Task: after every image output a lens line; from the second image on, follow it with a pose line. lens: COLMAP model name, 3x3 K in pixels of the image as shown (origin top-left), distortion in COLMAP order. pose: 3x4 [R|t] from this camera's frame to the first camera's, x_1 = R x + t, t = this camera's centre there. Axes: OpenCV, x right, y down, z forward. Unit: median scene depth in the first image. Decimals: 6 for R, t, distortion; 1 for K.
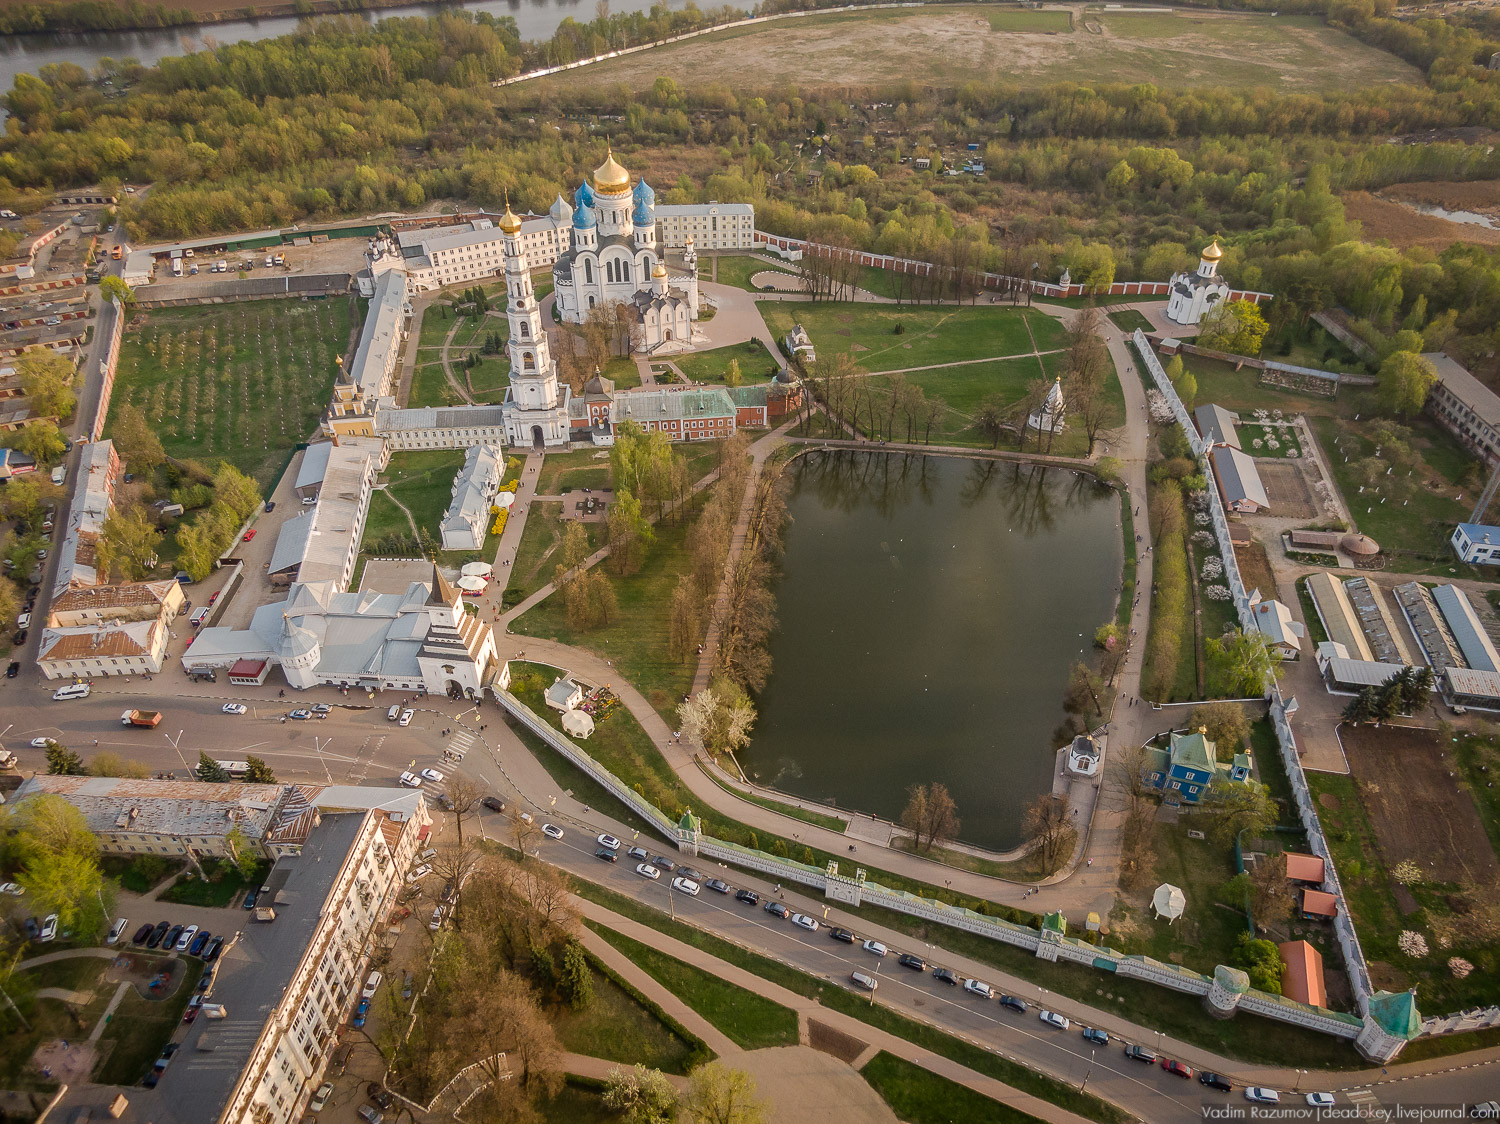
lens RADIAL K [[1071.4, 0, 760.3], [0, 1071.4, 572.0], [0, 0, 1]] dist [0.025567, -0.024499]
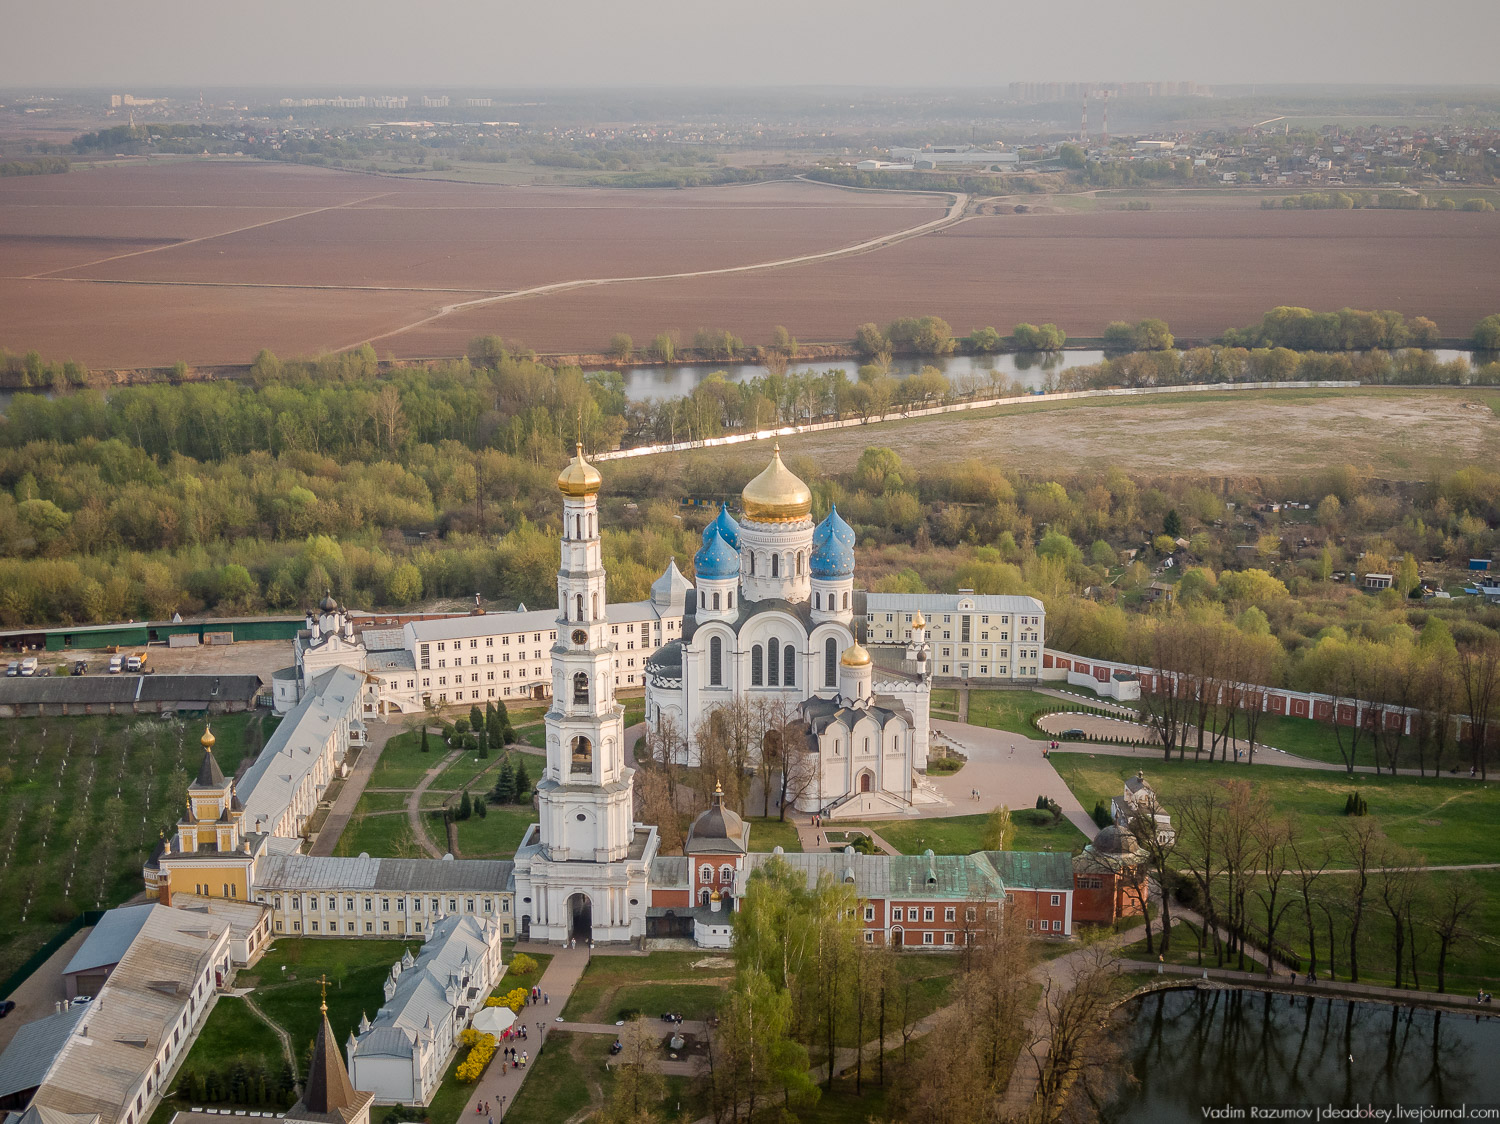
lens RADIAL K [[2133.5, 0, 757.6], [0, 2133.5, 563.5], [0, 0, 1]] dist [0.018943, 0.520163]
pose [[0.990876, 0.027388, -0.131965, -0.009059], [-0.082904, 0.895843, -0.436569, 0.111868], [0.106263, 0.443526, 0.889940, 0.086788]]
